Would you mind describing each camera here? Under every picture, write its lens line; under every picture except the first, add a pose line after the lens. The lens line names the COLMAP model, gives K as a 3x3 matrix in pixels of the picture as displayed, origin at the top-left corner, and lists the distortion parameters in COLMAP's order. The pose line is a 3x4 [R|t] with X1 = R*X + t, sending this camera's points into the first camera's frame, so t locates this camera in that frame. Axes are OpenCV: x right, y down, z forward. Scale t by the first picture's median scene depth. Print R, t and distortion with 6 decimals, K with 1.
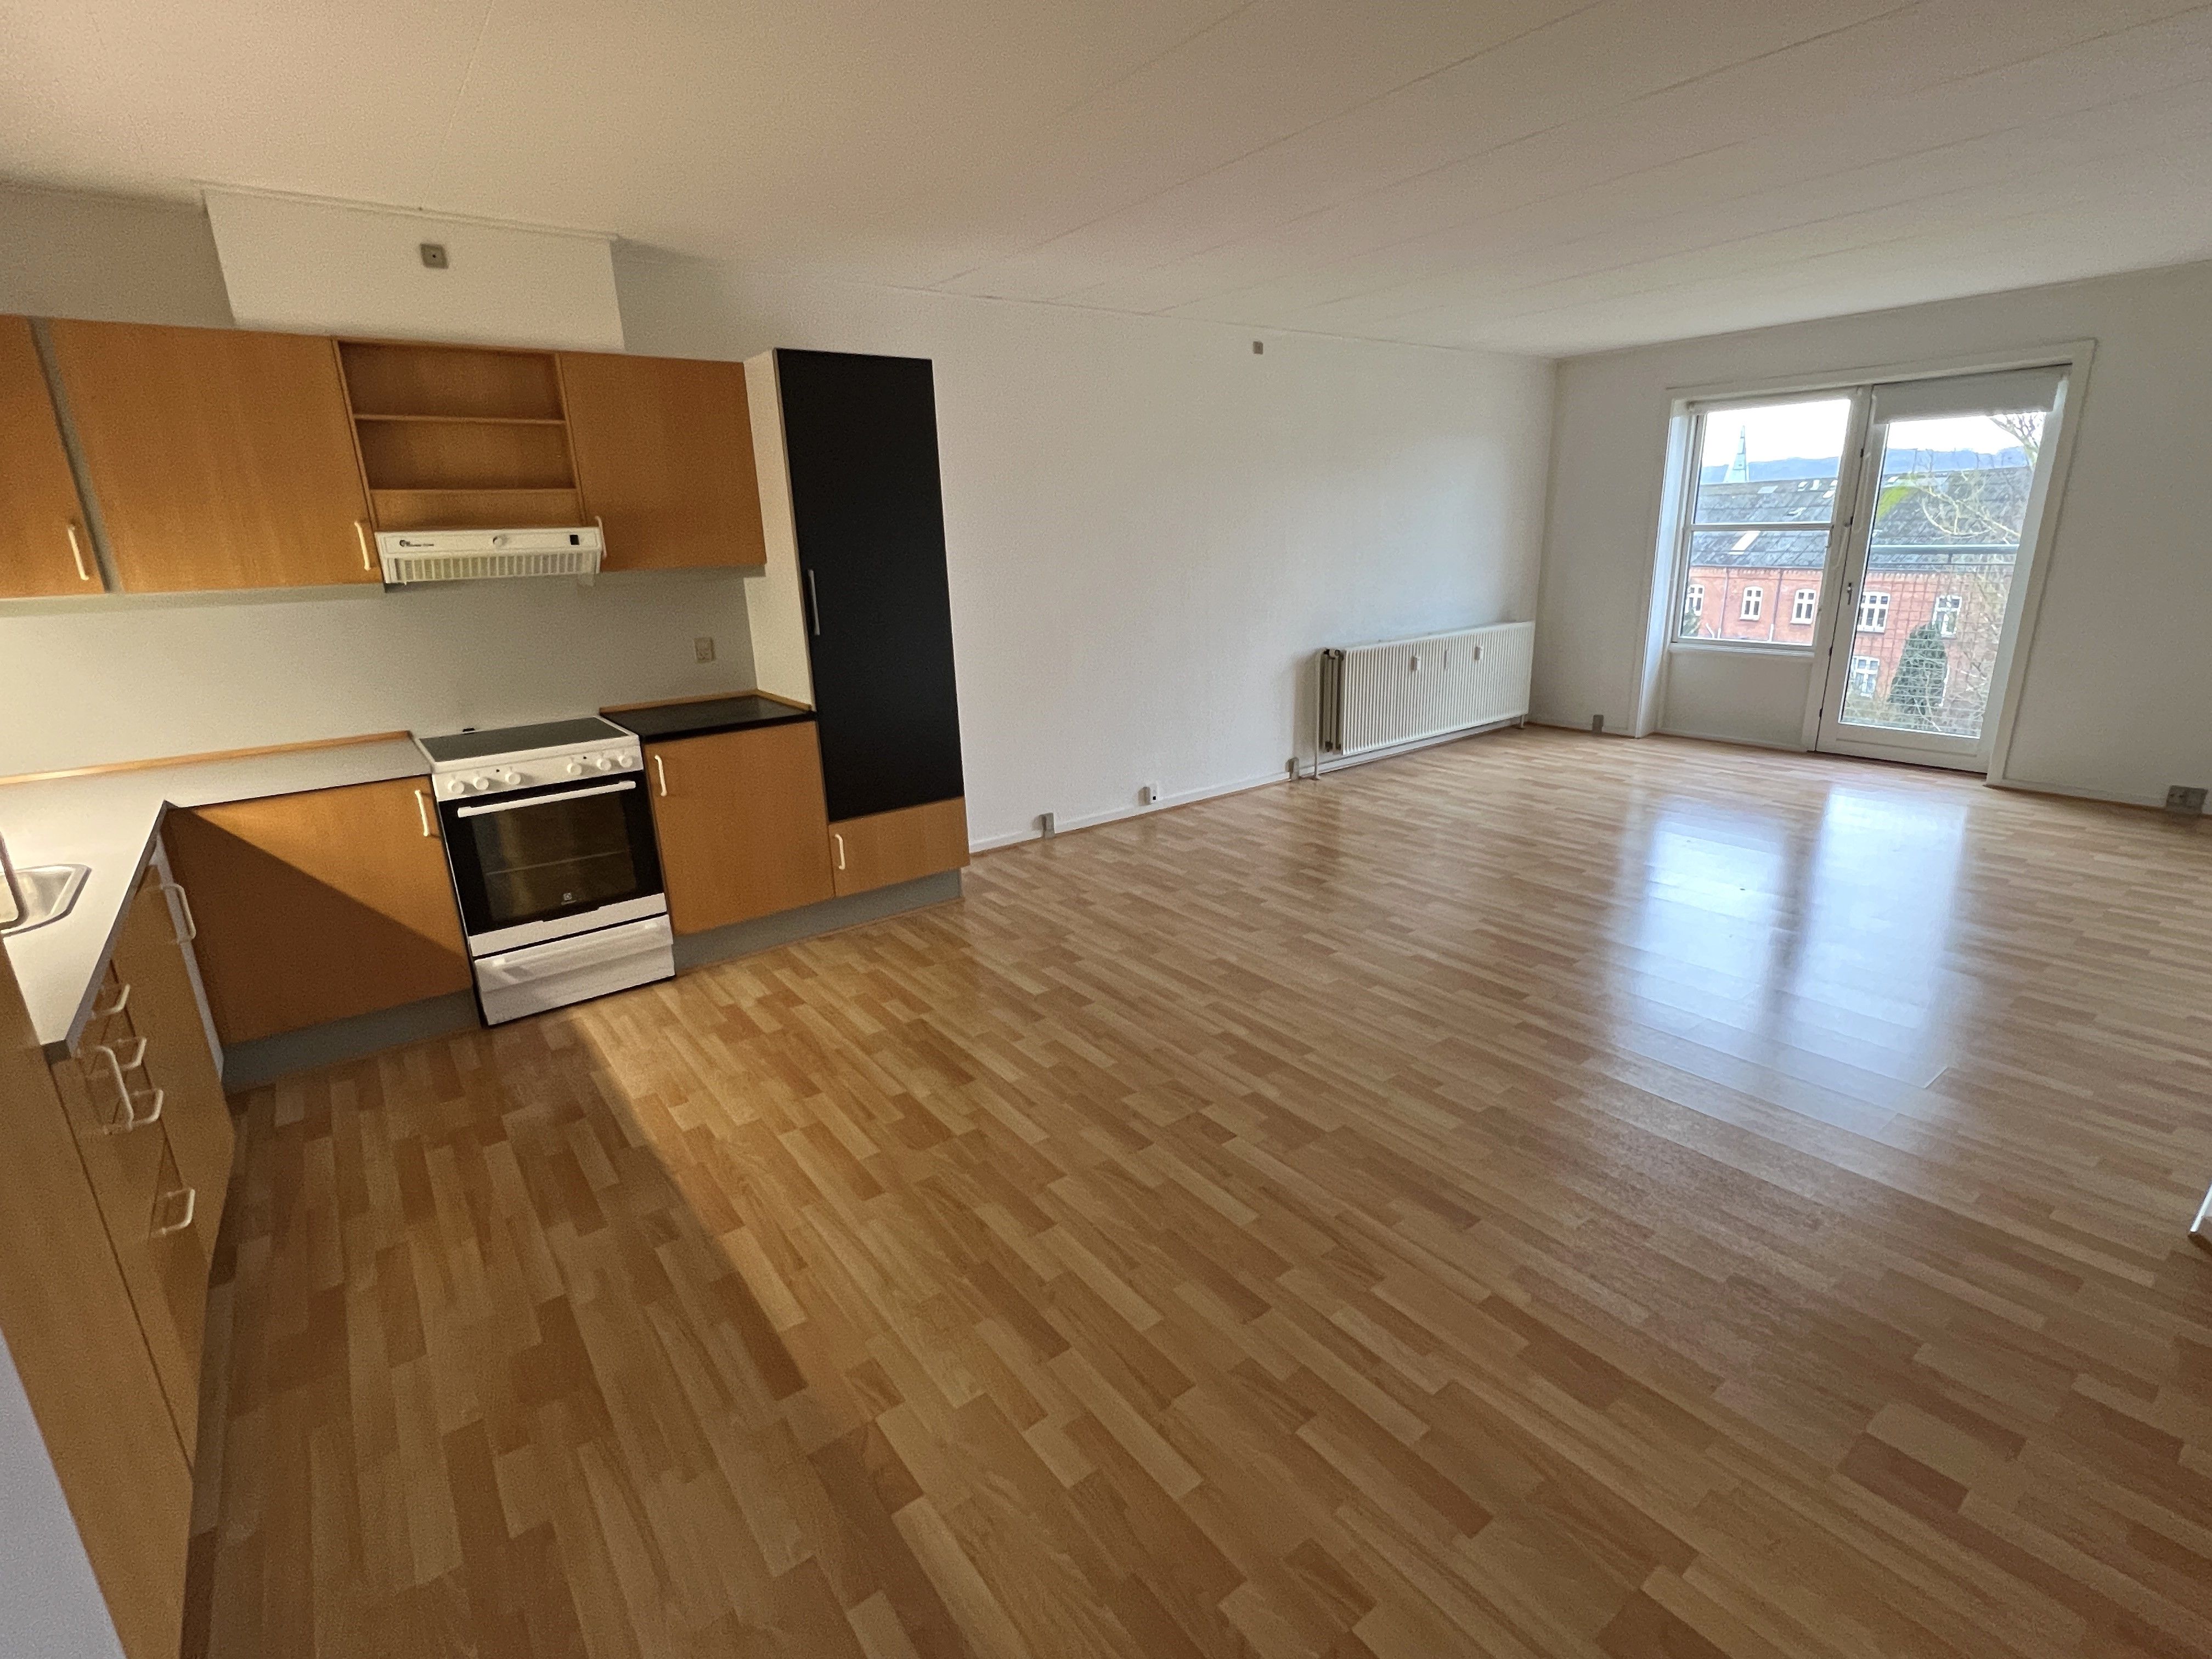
lens RADIAL K [[1045.7, 0, 1118.2], [0, 1045.7, 814.5], [0, 0, 1]] dist [-0.000150, -0.000175]
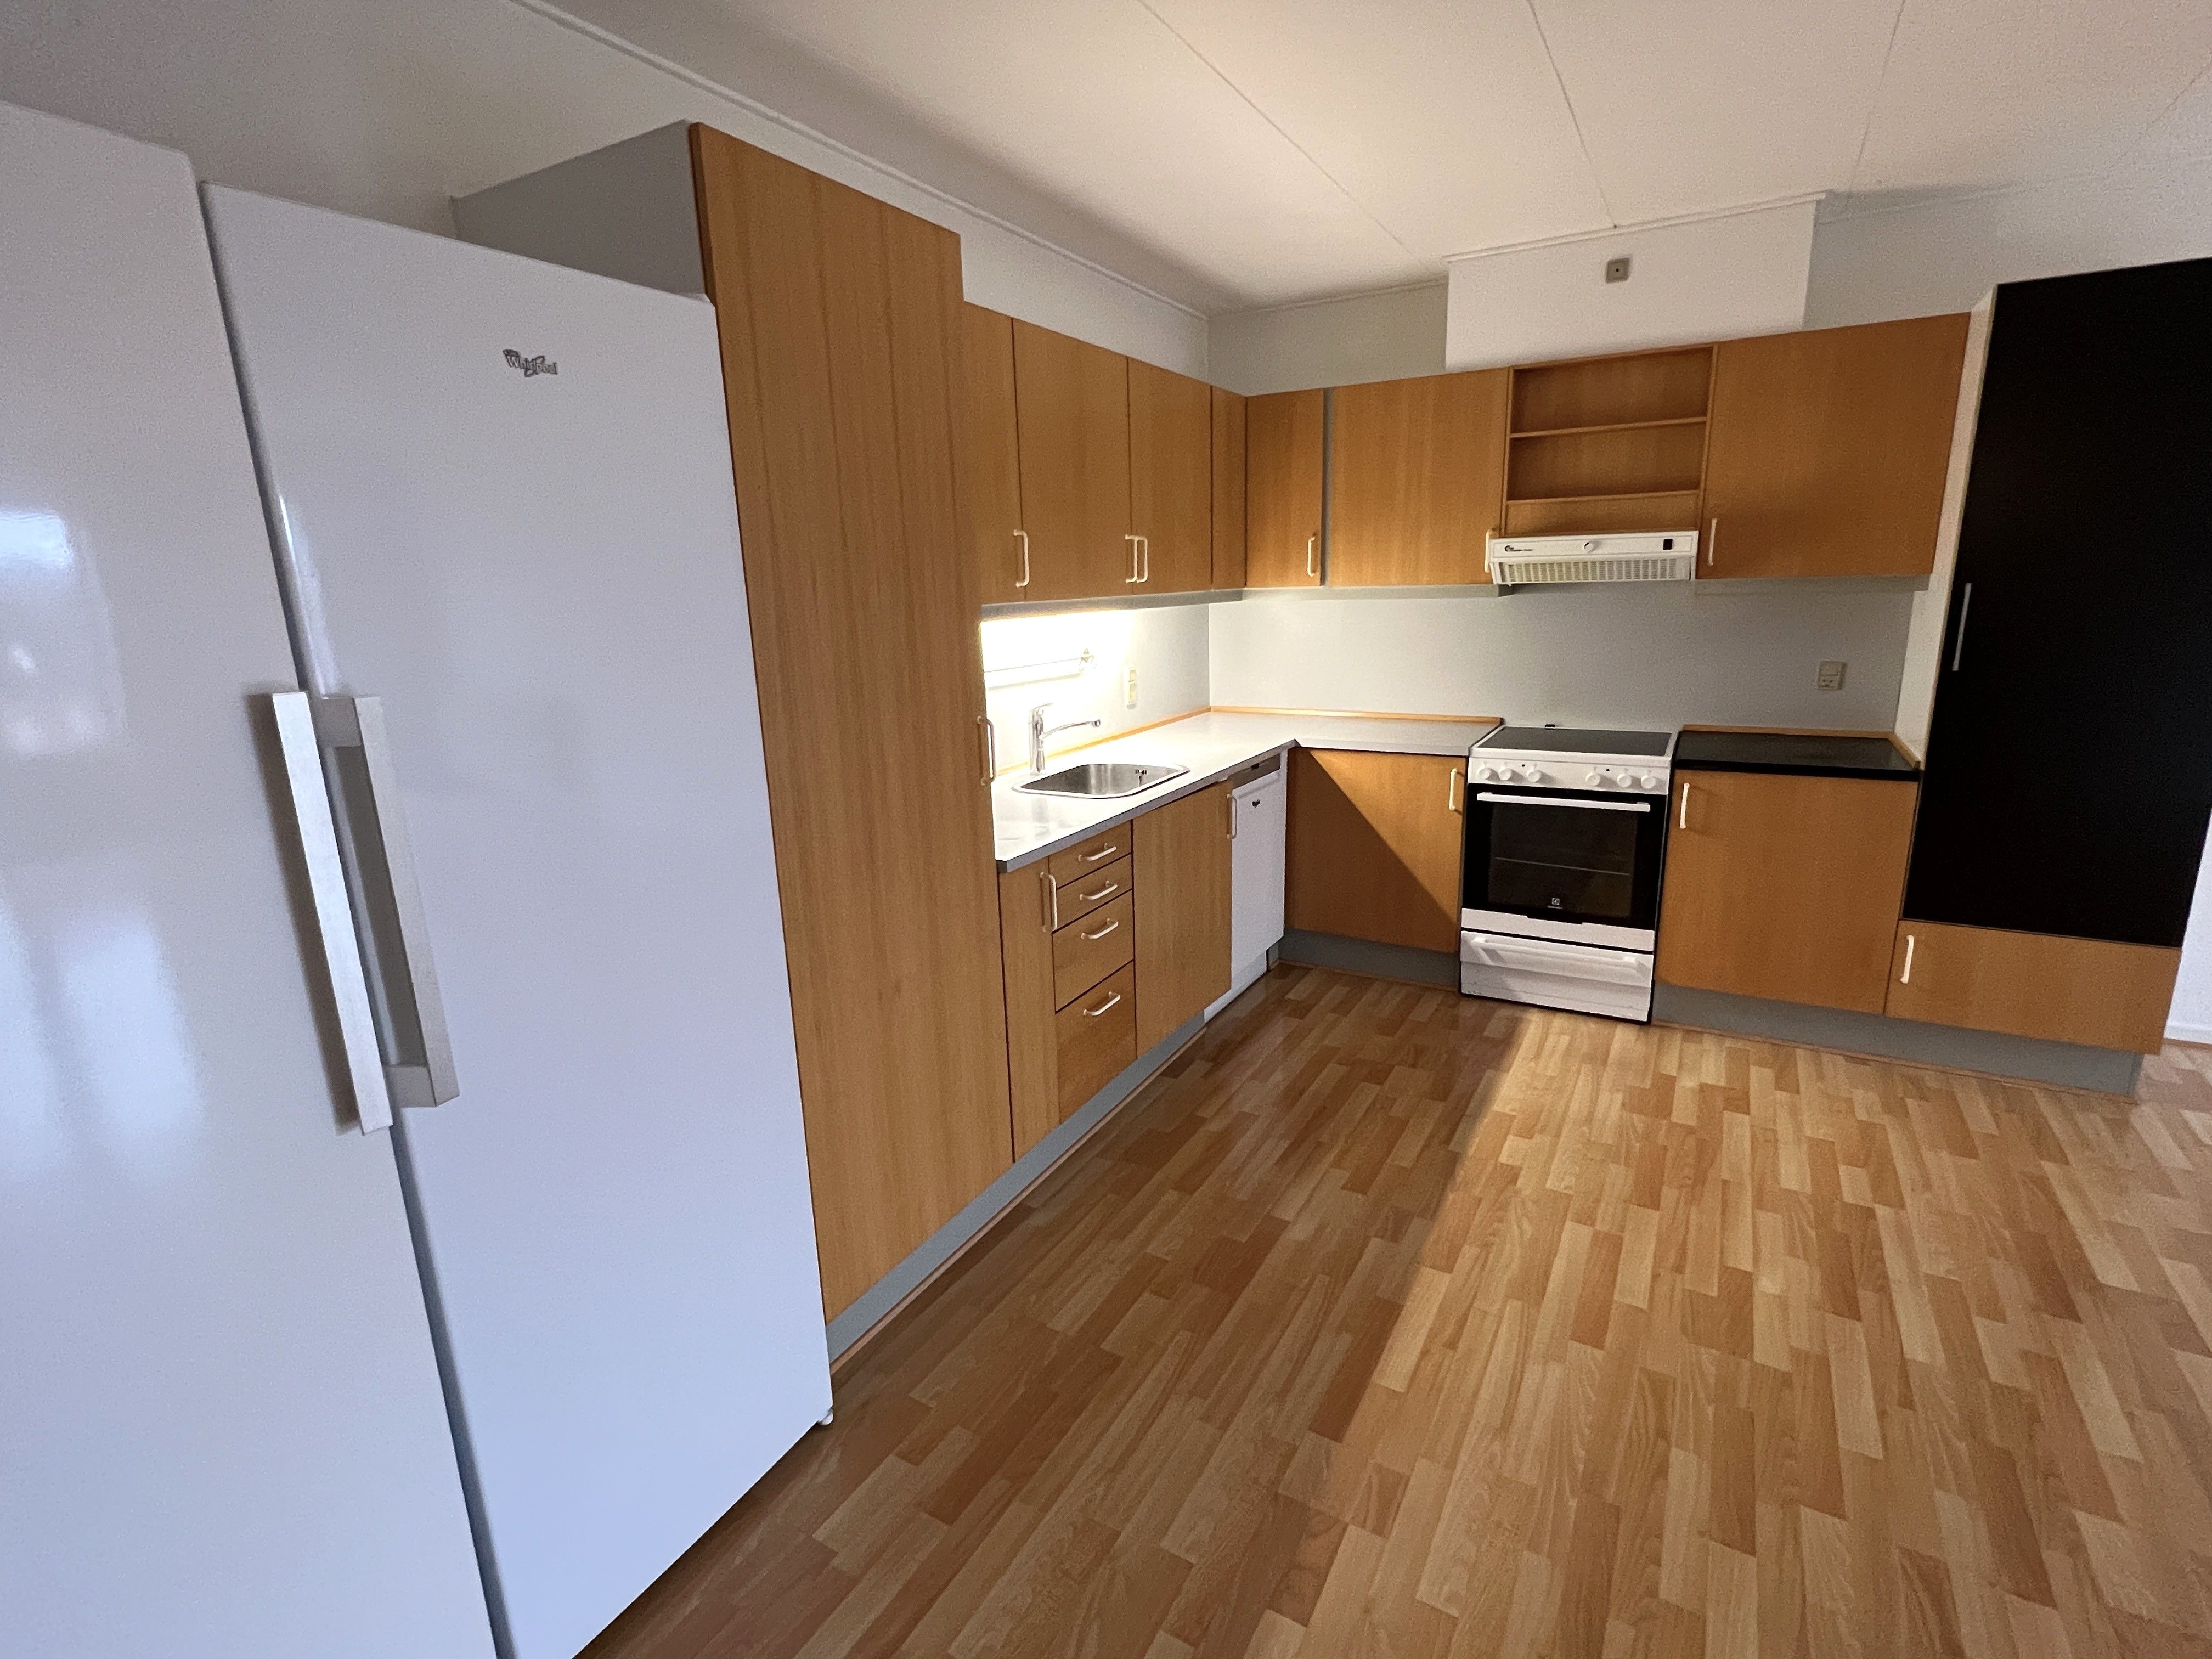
lens RADIAL K [[1045.7, 0, 1105.4], [0, 1045.7, 817.0], [0, 0, 1]] dist [-0.000150, -0.000175]
pose [[0.385497, 0.226311, -0.894525, 0.191345], [-0.229724, 0.962469, 0.144501, -0.046868], [0.893655, 0.149789, 0.423018, 0.188755]]
